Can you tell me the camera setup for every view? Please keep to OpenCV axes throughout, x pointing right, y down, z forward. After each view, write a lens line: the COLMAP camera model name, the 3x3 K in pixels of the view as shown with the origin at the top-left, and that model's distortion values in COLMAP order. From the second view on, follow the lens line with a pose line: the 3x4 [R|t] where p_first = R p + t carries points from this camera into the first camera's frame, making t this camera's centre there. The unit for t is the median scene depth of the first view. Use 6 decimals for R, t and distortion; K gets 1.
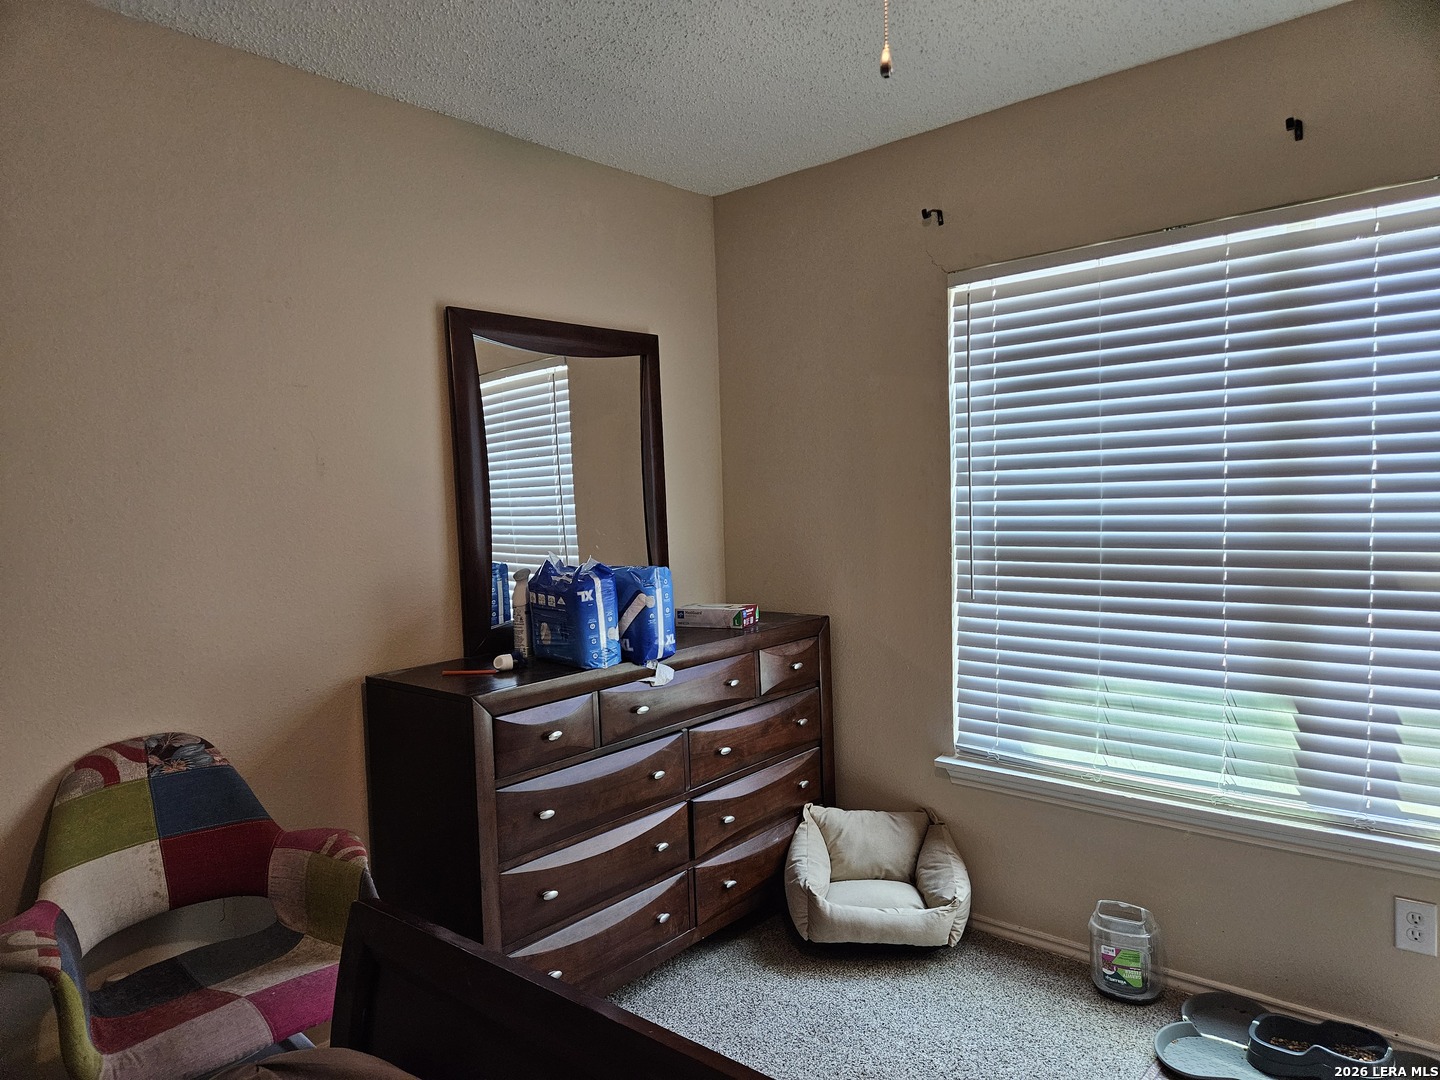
lens RADIAL K [[959.6, 0, 706.8], [0, 959.6, 543.8], [0, 0, 1]] dist [0.063950, -0.029716]
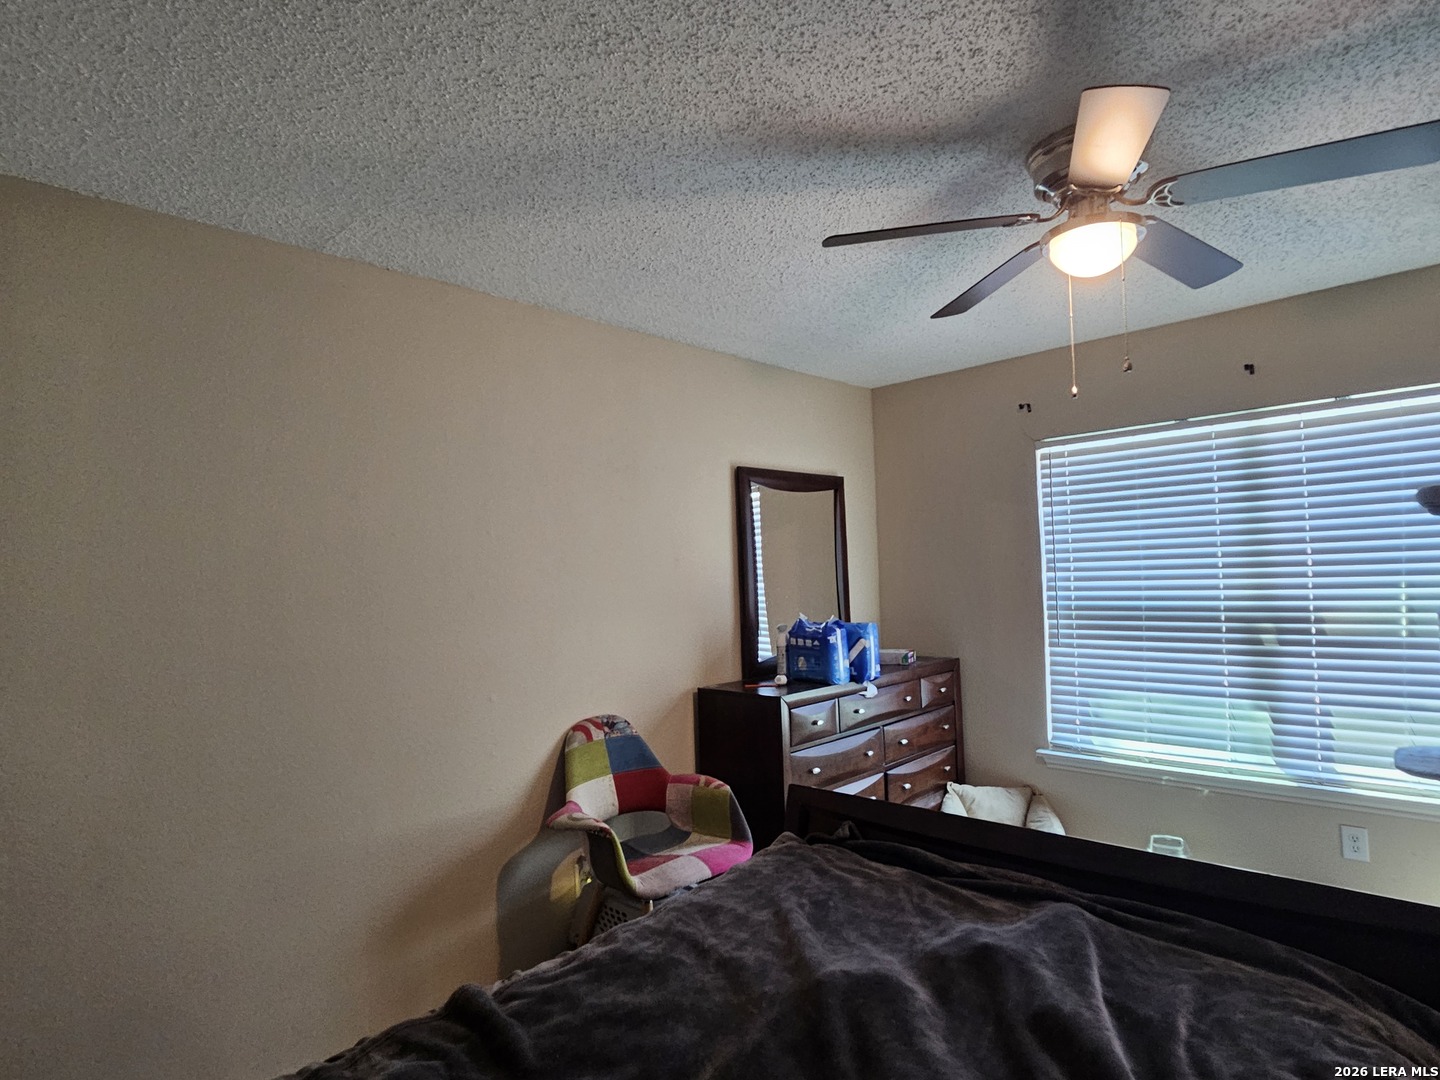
lens RADIAL K [[794.8, 0, 721.0], [0, 794.8, 548.1], [0, 0, 1]] dist [-0.008851, 0.003135]
pose [[0.998707, -0.002304, -0.050790, -0.234234], [-0.002309, 0.995888, -0.090569, 0.020492], [0.050790, 0.090569, 0.994594, -0.363554]]
